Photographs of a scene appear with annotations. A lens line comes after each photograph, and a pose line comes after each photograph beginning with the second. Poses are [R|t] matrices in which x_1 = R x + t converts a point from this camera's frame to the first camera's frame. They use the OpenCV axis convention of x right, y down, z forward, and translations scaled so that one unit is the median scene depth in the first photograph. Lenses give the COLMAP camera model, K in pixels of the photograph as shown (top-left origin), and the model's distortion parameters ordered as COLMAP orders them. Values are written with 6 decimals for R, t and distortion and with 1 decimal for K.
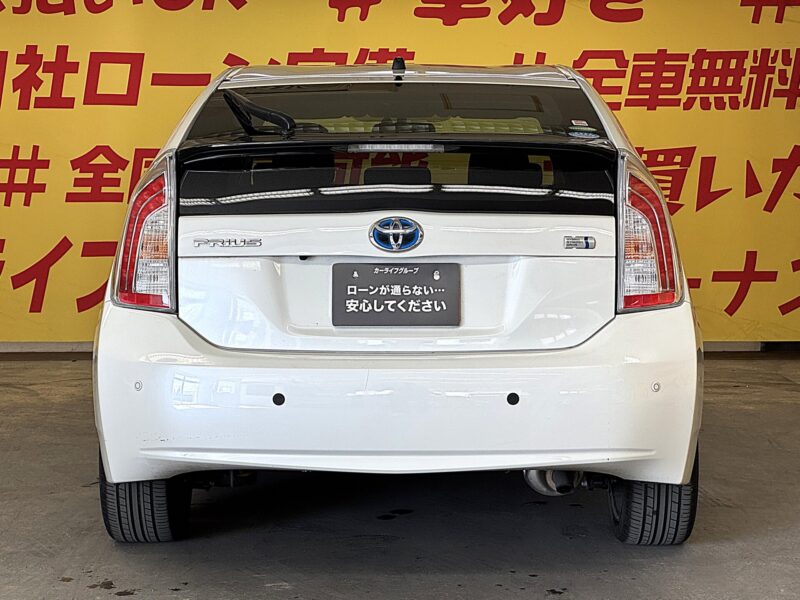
lens RADIAL K [[1792.0, 0, 400.0], [0, 1792.0, 300.0], [0, 0, 1]] dist [0.259562, -0.995957]
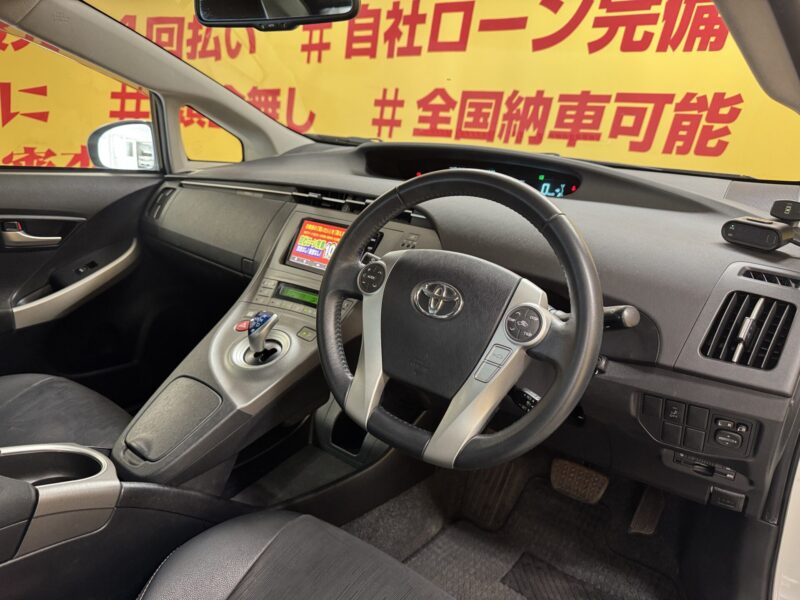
lens RADIAL K [[583.7, 0, 400.2], [0, 583.7, 304.5], [0, 0, 1]] dist [-0.015239, -0.000449]
pose [[0.780997, 0.222009, -0.583743, 0.073522], [-0.076947, 0.961769, 0.262830, -0.046950], [0.619777, -0.160352, 0.768221, 0.665739]]
